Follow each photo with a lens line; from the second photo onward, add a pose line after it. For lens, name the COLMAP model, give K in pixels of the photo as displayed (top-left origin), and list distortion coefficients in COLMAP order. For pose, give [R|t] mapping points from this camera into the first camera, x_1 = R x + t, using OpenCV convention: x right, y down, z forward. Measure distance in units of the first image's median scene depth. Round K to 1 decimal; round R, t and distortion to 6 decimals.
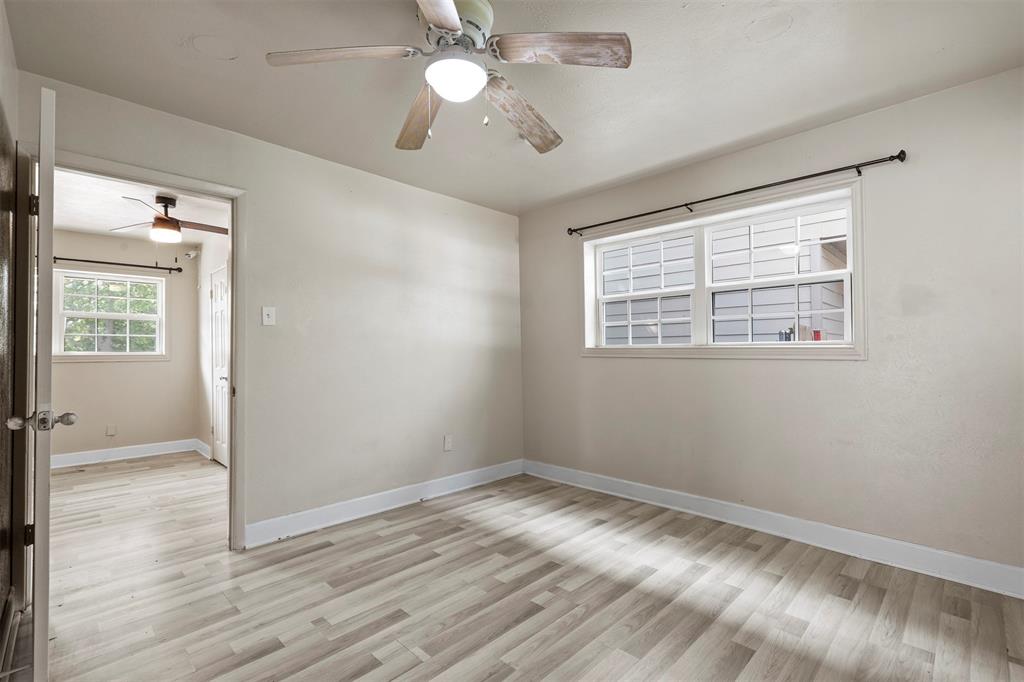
lens RADIAL K [[469.9, 0, 512.9], [0, 469.9, 344.2], [0, 0, 1]] dist [0.003550, 0.000285]
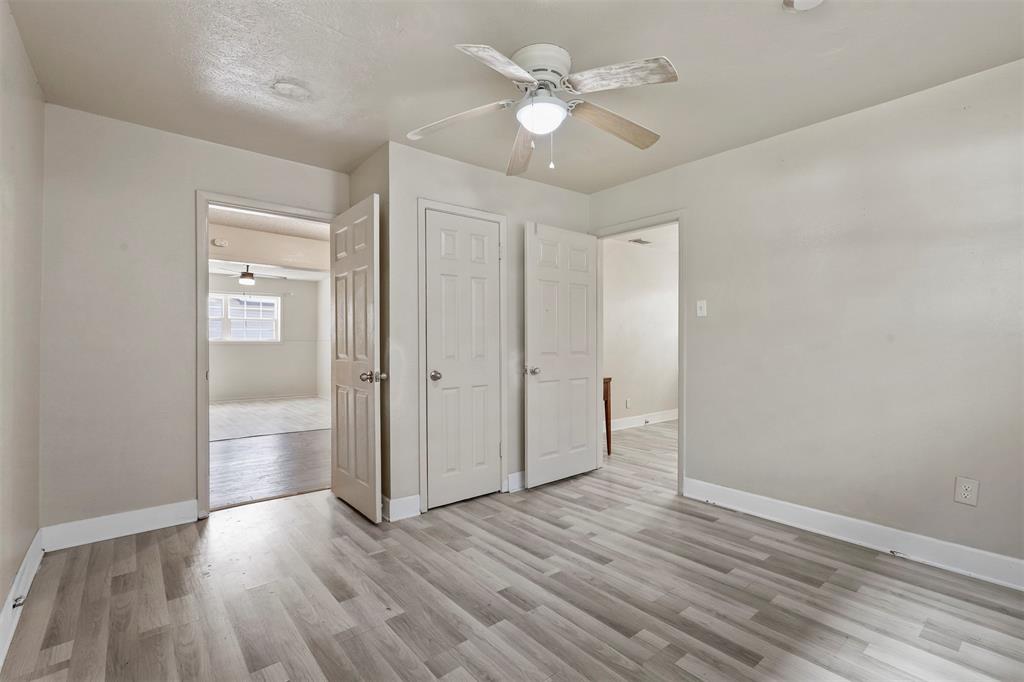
lens RADIAL K [[469.9, 0, 512.9], [0, 469.9, 344.2], [0, 0, 1]] dist [0.003550, 0.000285]
pose [[-0.110997, 0.012473, -0.993742, 0.722194], [0.018946, 0.999766, 0.010433, 0.008016], [0.993640, -0.017669, -0.111207, 0.685930]]
